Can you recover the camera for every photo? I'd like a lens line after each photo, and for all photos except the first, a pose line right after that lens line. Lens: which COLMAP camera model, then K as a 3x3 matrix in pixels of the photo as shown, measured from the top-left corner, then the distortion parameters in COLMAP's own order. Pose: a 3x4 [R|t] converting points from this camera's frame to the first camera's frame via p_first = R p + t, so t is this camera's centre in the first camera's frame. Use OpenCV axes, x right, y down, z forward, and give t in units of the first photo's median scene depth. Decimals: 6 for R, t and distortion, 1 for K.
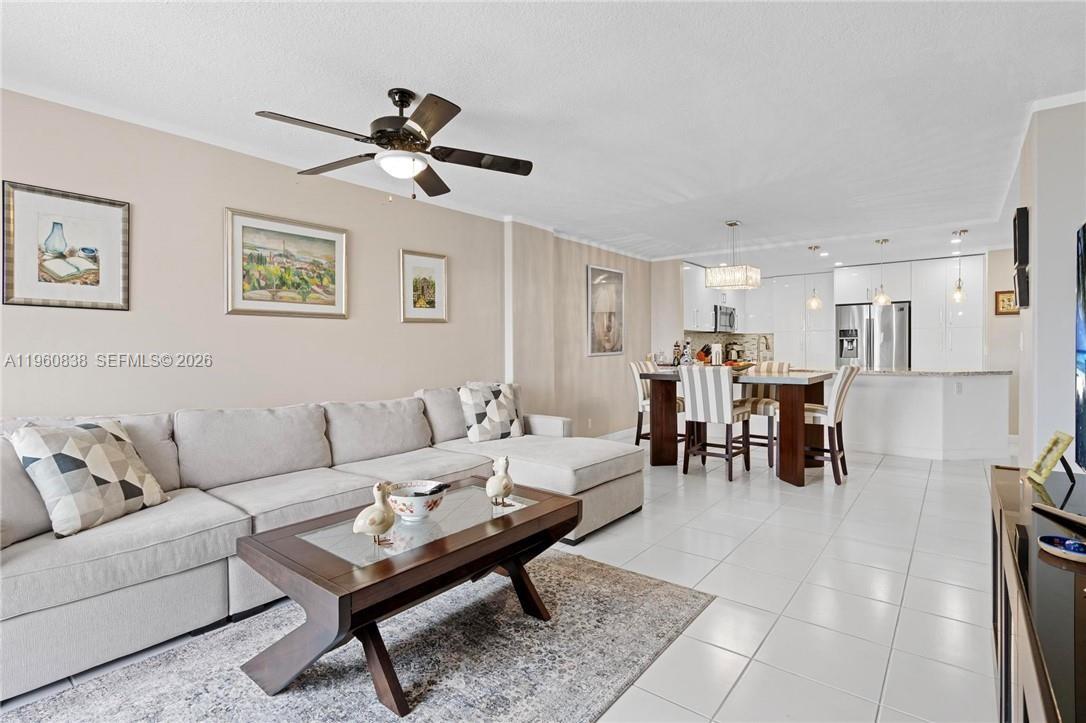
lens RADIAL K [[528.0, 0, 545.5], [0, 528.0, 351.3], [0, 0, 1]] dist [-0.002920, -0.000285]
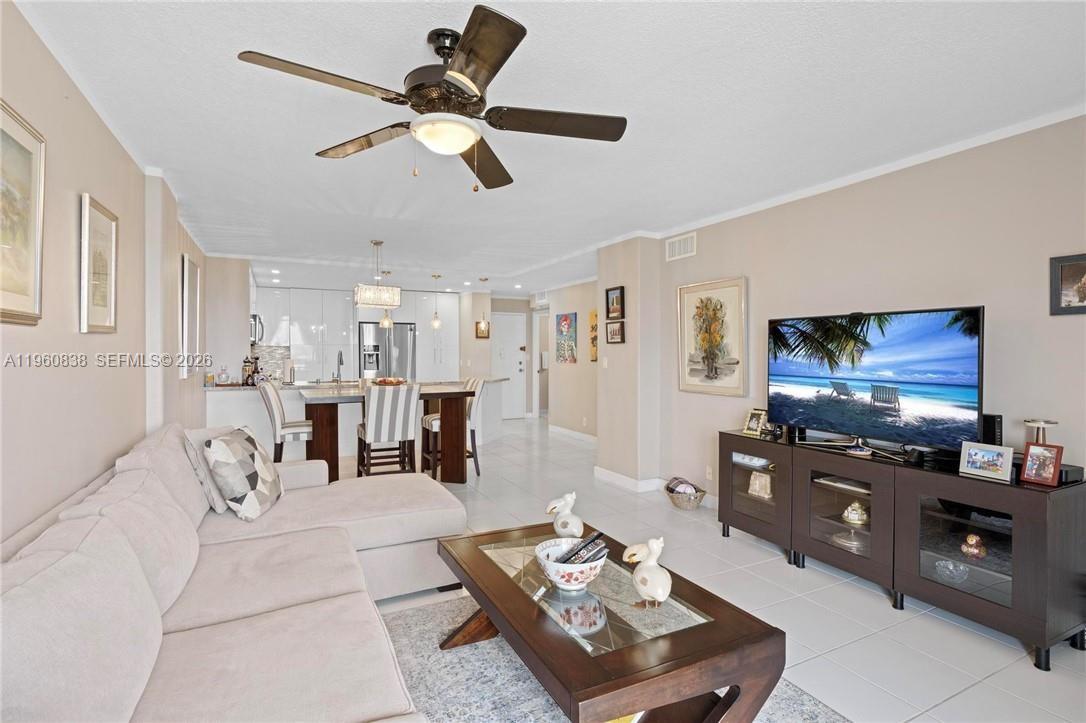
lens RADIAL K [[528.0, 0, 545.5], [0, 528.0, 351.3], [0, 0, 1]] dist [-0.002920, -0.000285]
pose [[0.417560, 0.007162, 0.908621, -0.383734], [0.003651, 0.999948, -0.009559, -0.020516], [-0.908642, 0.007309, 0.417512, 0.252625]]
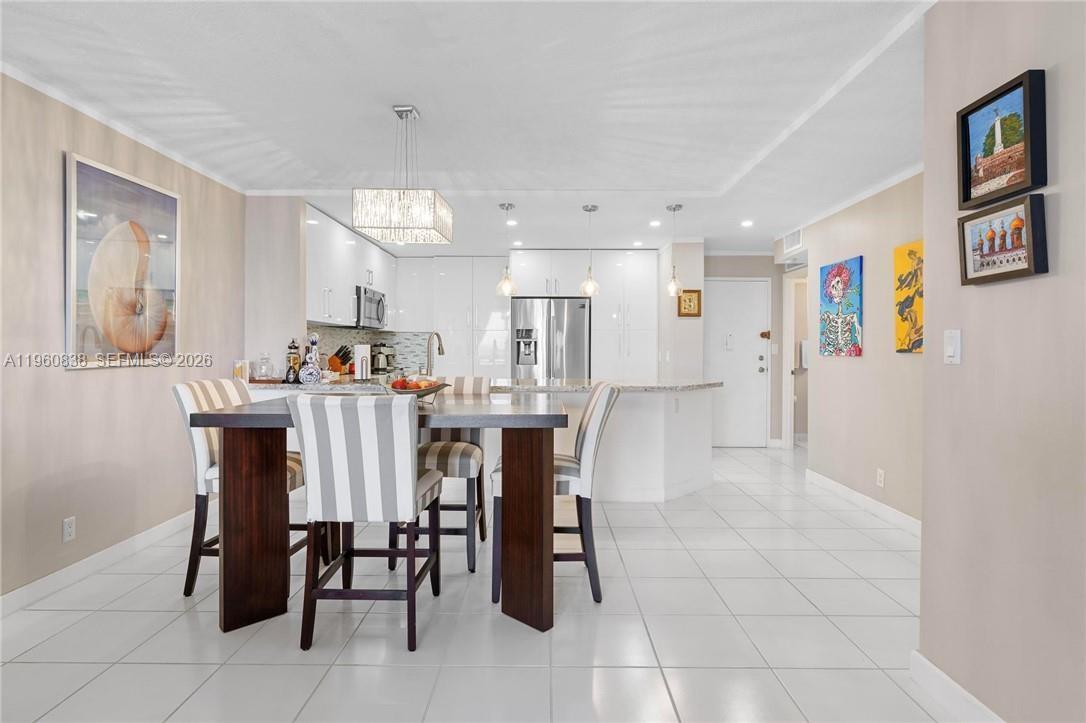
lens RADIAL K [[550.1, 0, 544.2], [0, 550.1, 351.6], [0, 0, 1]] dist [-0.001821, 0.000055]
pose [[0.789413, 0.006438, 0.613829, 0.117663], [-0.004094, 0.999978, -0.005224, -0.004334], [-0.613849, 0.001611, 0.789422, 0.436745]]
